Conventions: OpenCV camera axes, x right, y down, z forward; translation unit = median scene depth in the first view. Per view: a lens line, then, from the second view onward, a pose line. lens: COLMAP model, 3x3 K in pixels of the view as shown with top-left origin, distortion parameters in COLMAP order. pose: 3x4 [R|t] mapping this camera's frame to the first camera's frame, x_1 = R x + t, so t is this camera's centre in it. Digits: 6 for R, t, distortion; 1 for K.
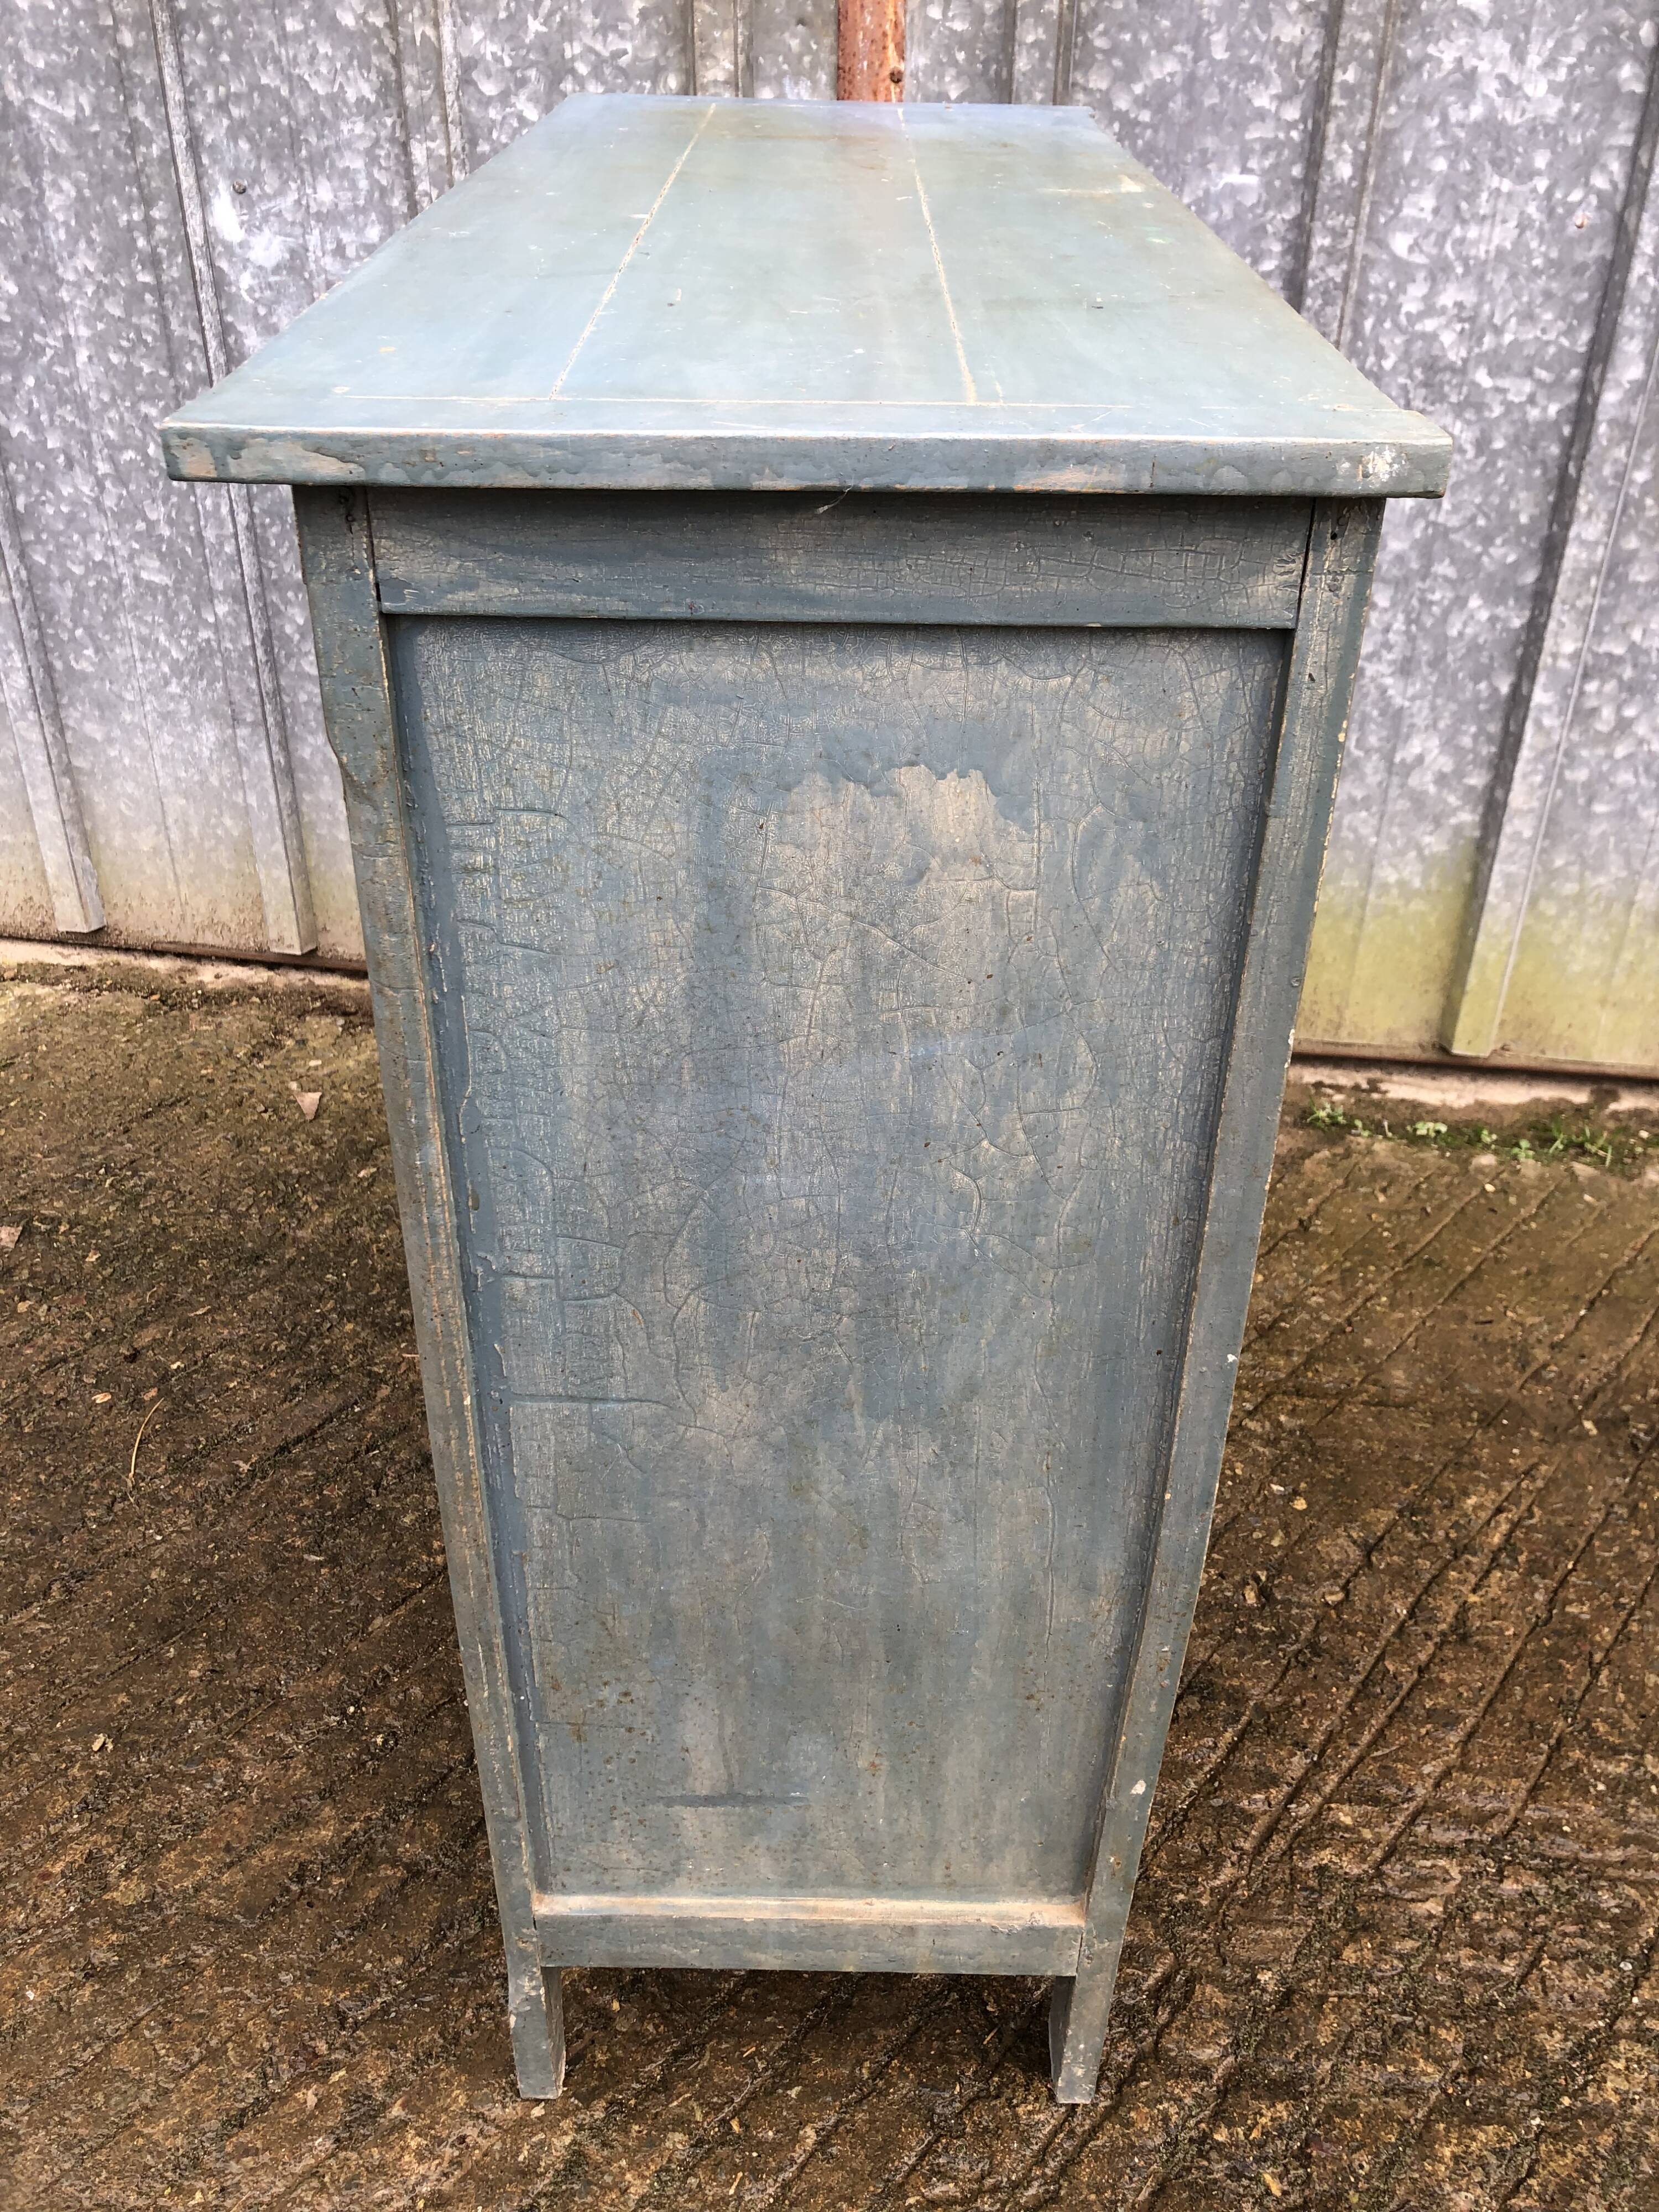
lens RADIAL K [[1826.3, 0, 860.7], [0, 1826.3, 1087.3], [0, 0, 1]] dist [0.001076, 0.021191]
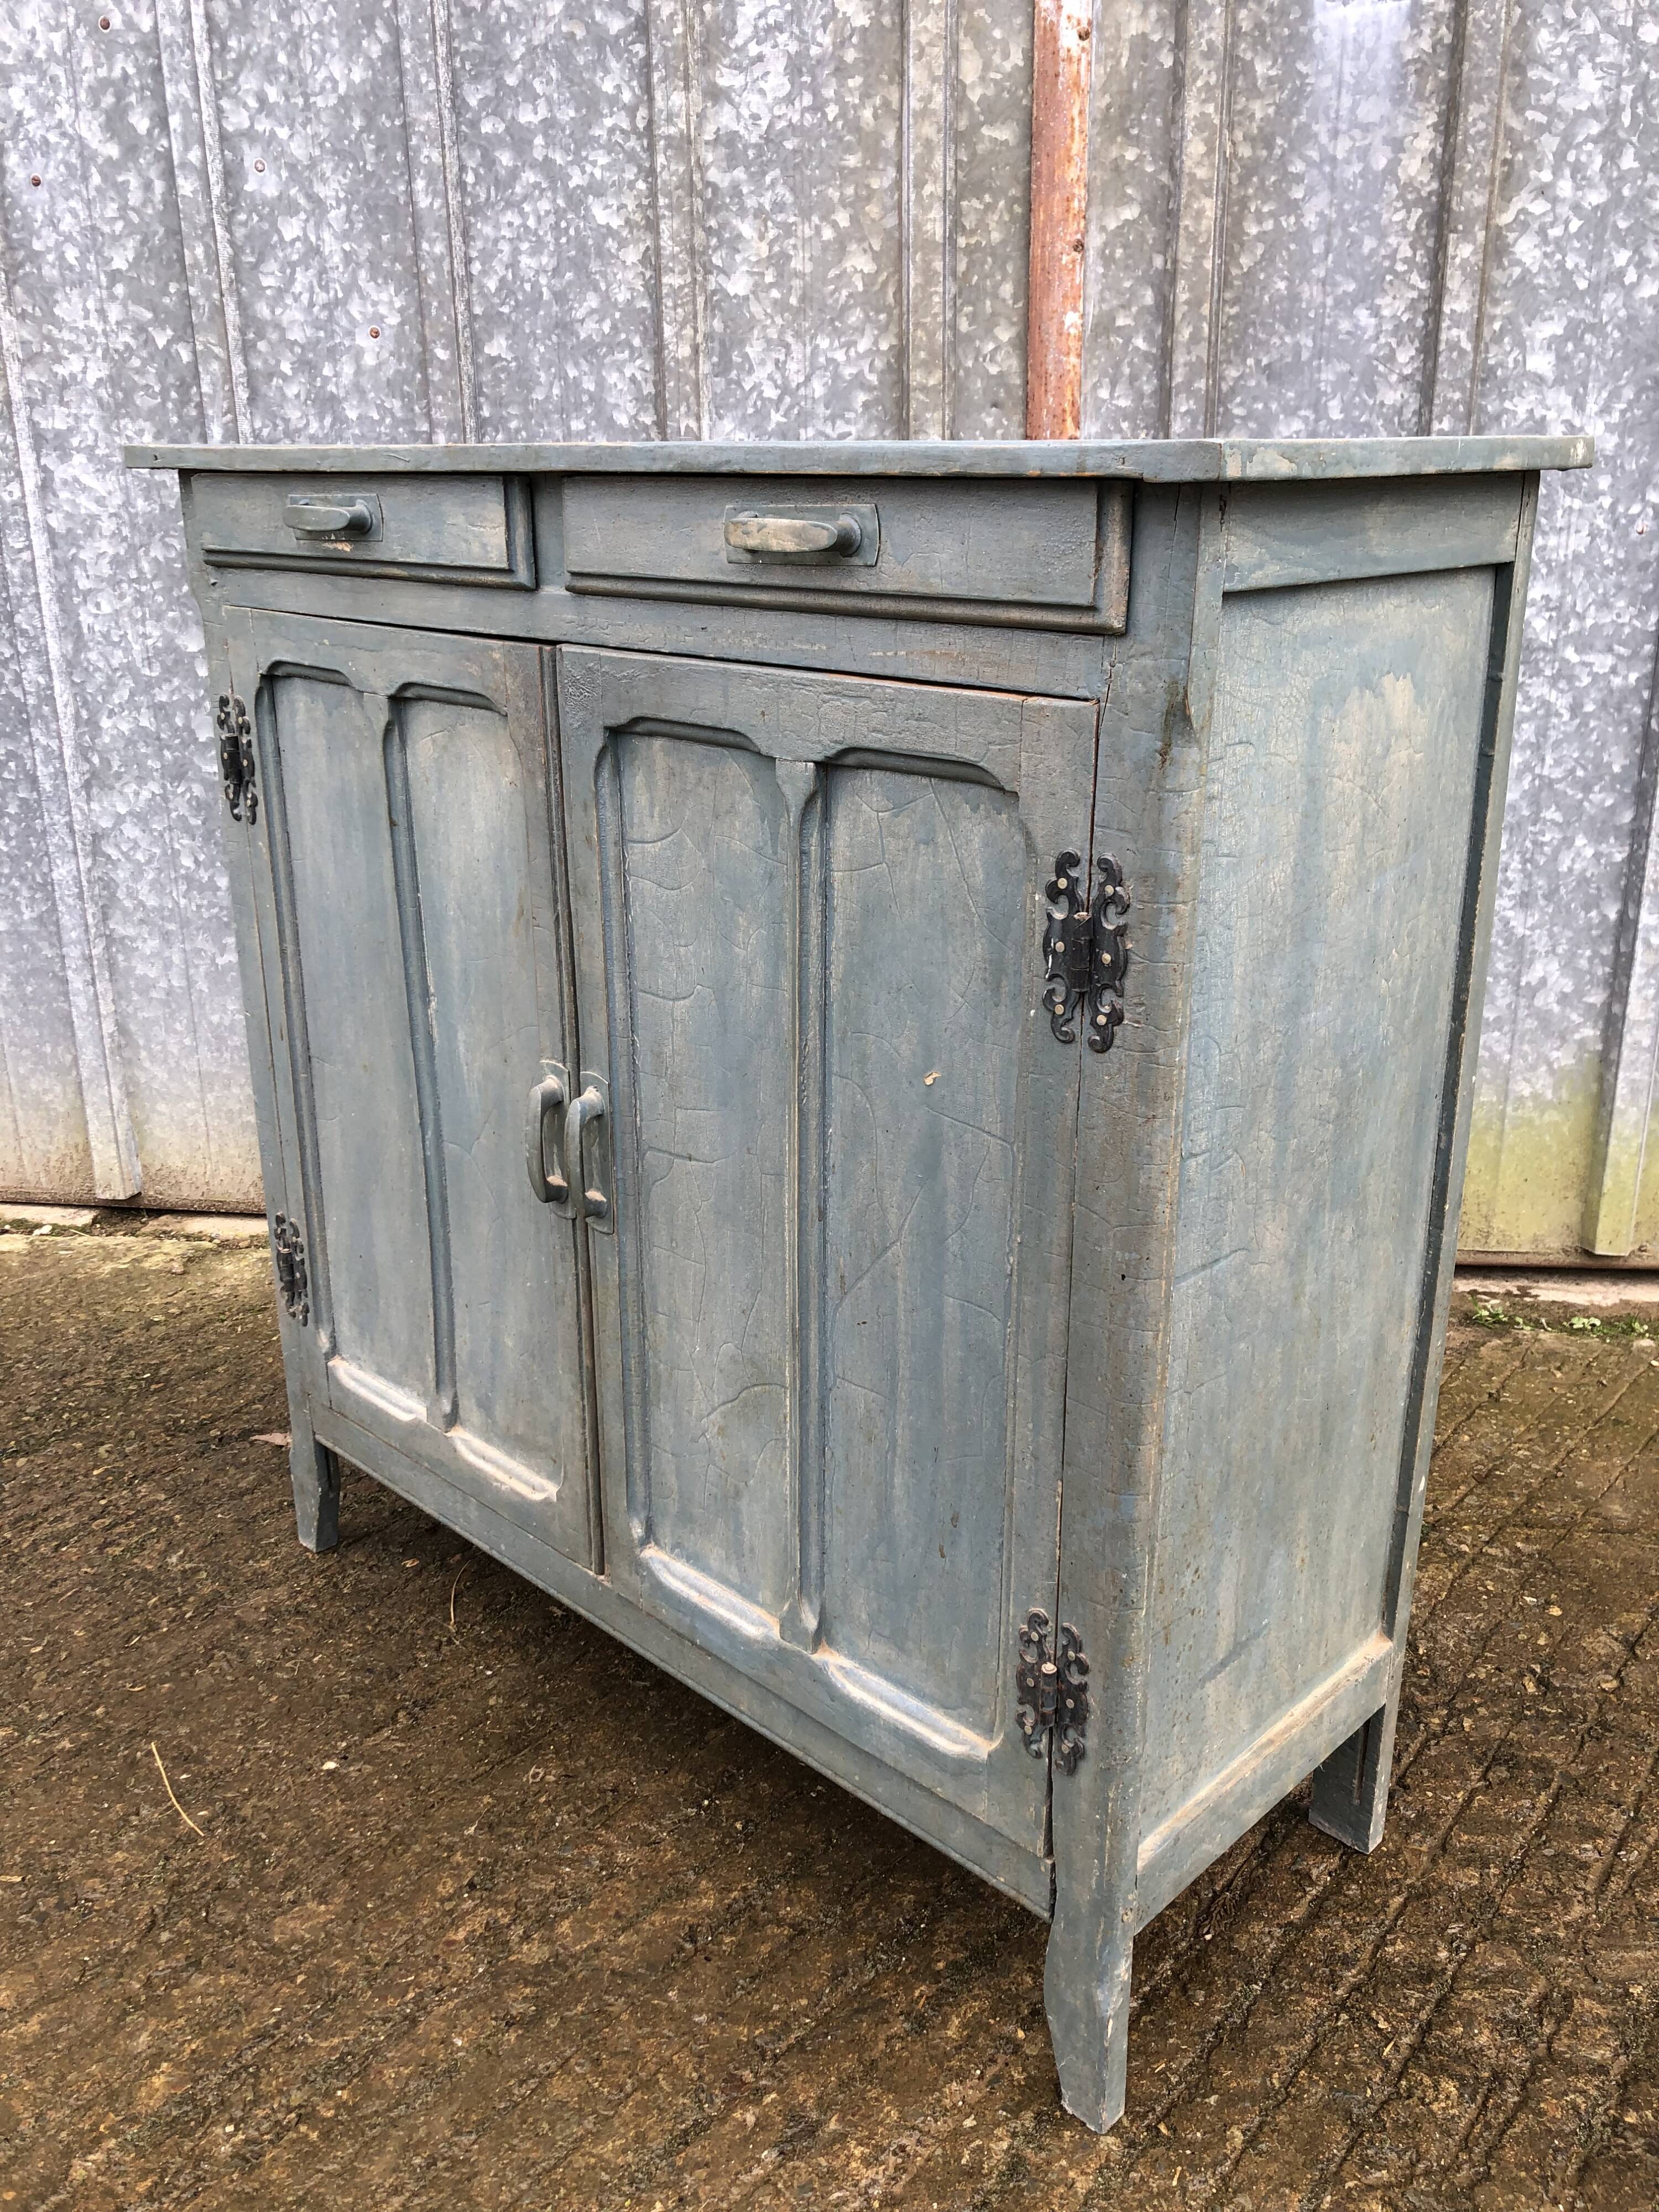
lens RADIAL K [[1826.3, 0, 851.2], [0, 1826.3, 1078.7], [0, 0, 1]] dist [0.001076, 0.021191]
pose [[0.999394, -0.033254, 0.010332, -0.158129], [0.034763, 0.969946, -0.240826, 0.158745], [-0.002013, 0.241039, 0.970513, -0.096493]]
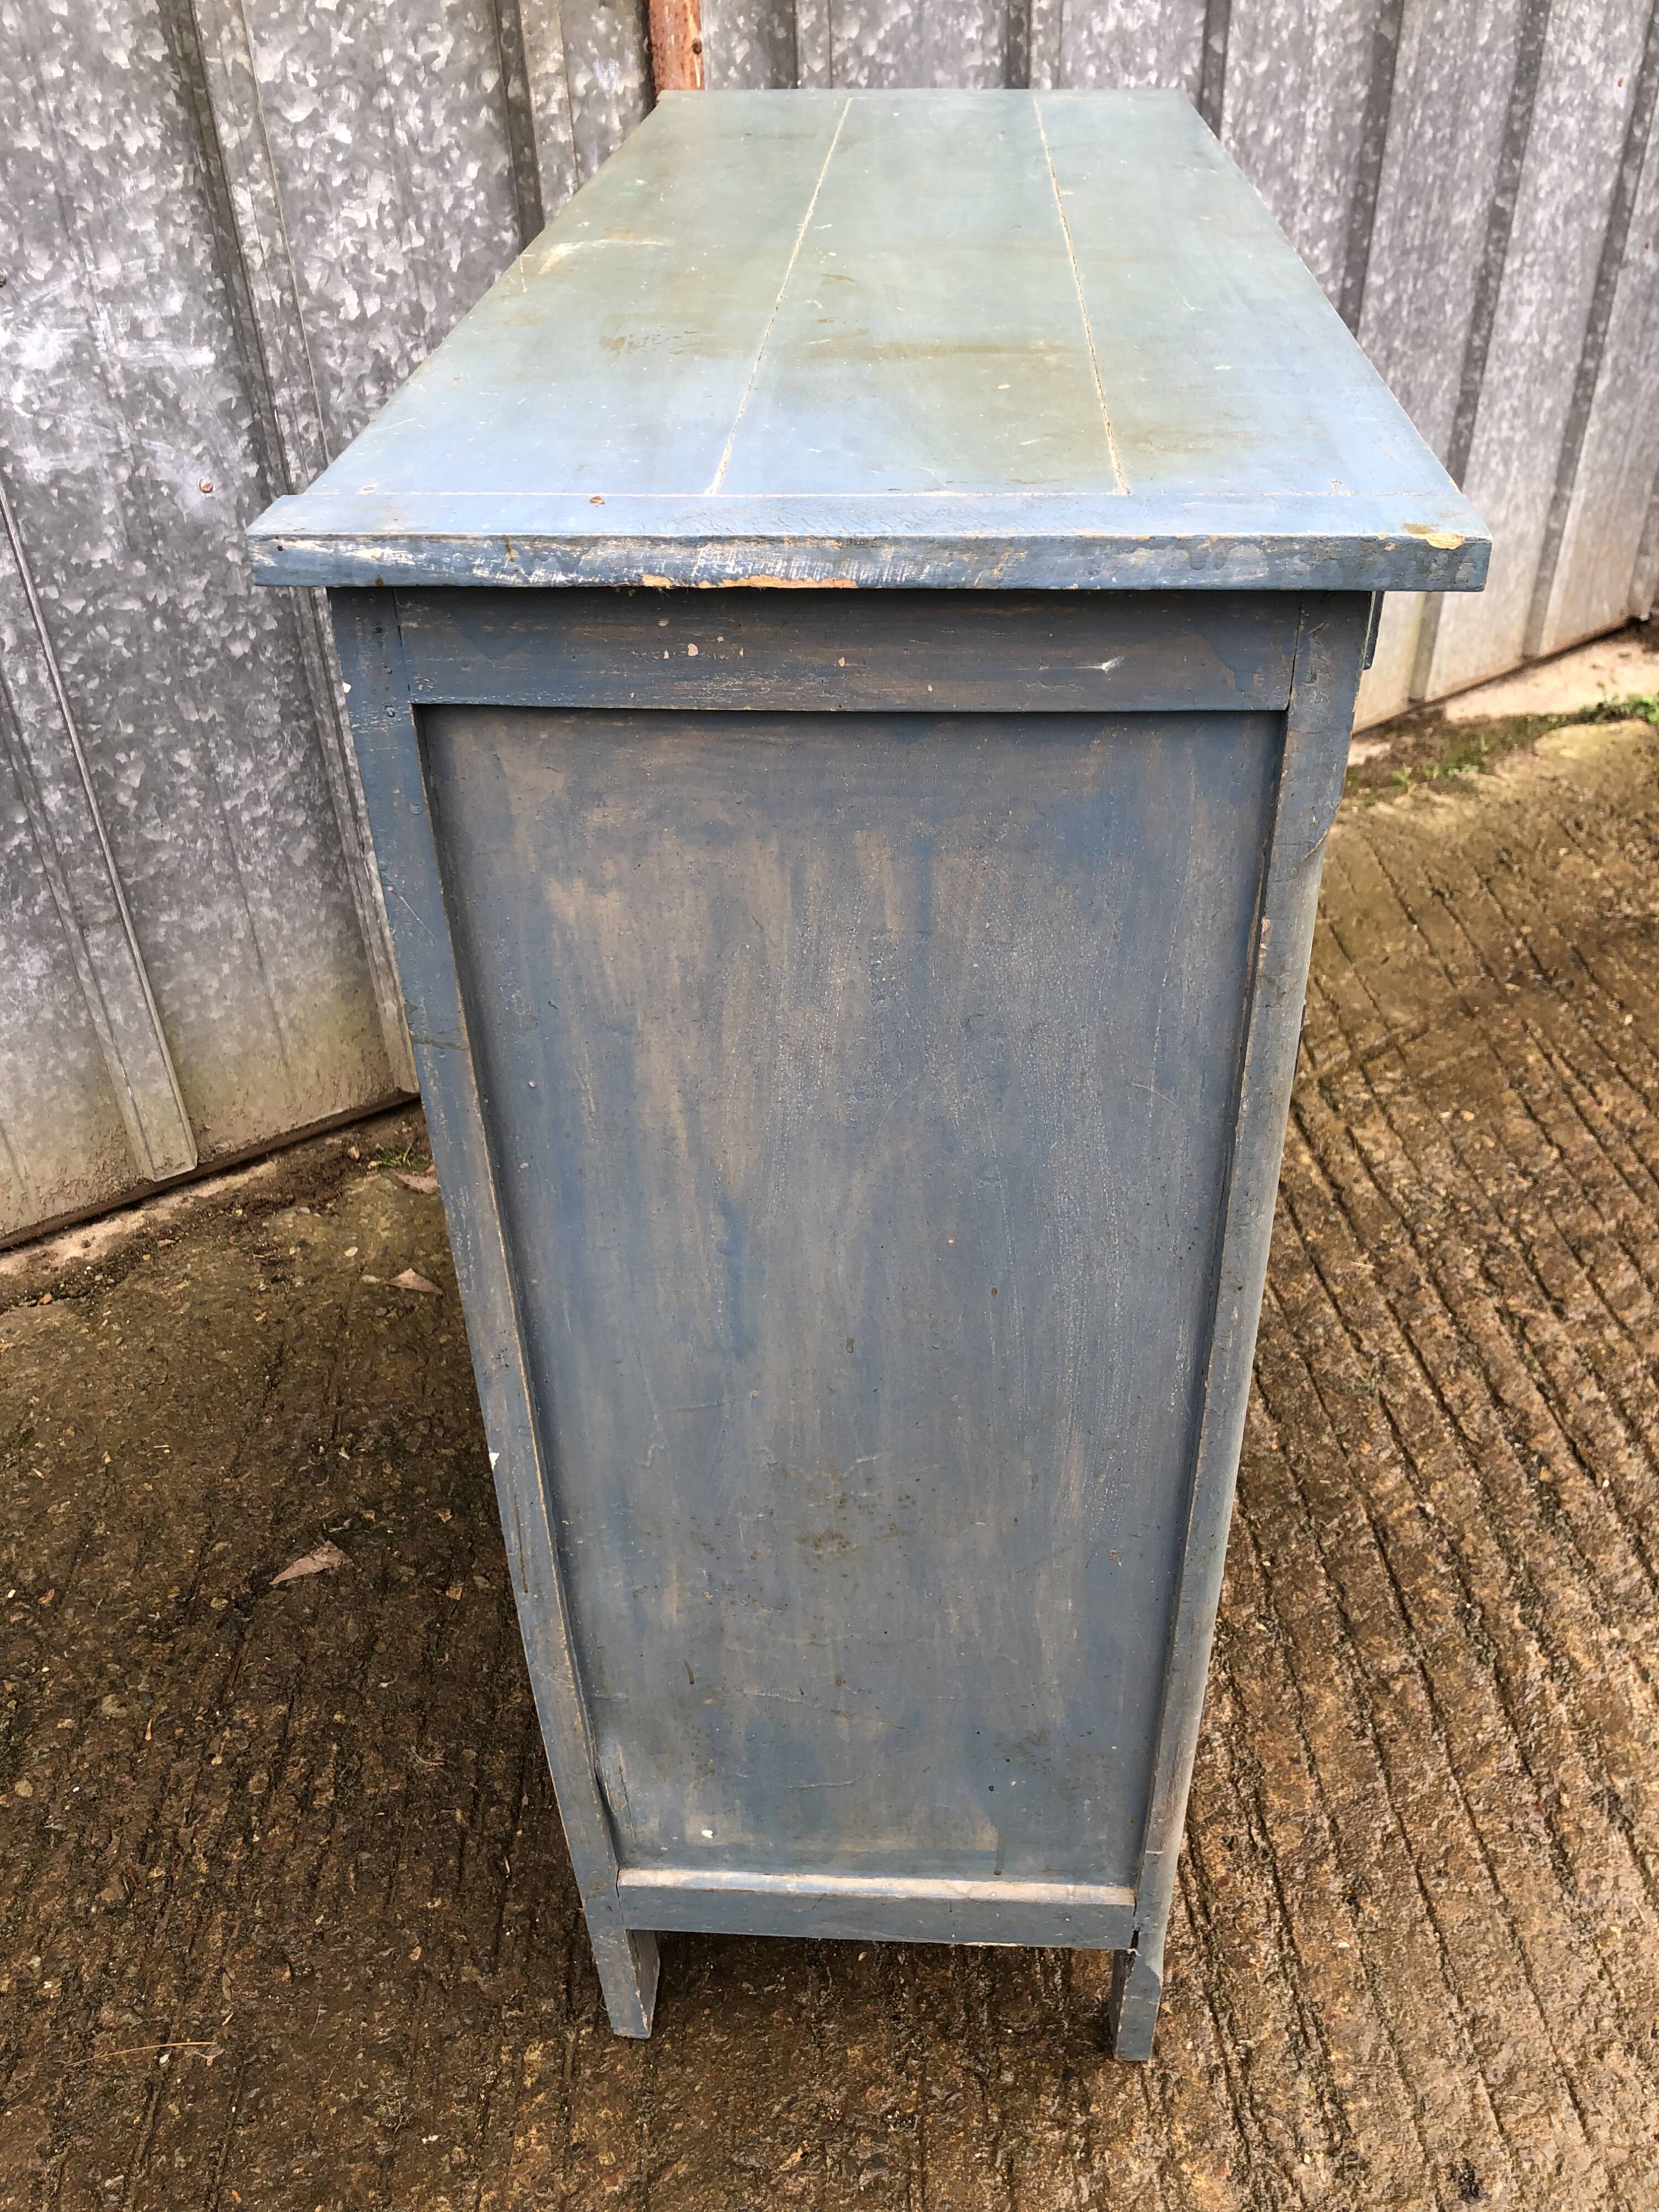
lens RADIAL K [[1826.3, 0, 847.7], [0, 1826.3, 1097.5], [0, 0, 1]] dist [0.001076, 0.021191]
pose [[0.719413, -0.426714, 0.548051, -0.727283], [0.402957, 0.899087, 0.171080, -0.169078], [-0.565748, 0.097764, 0.818762, 0.177855]]
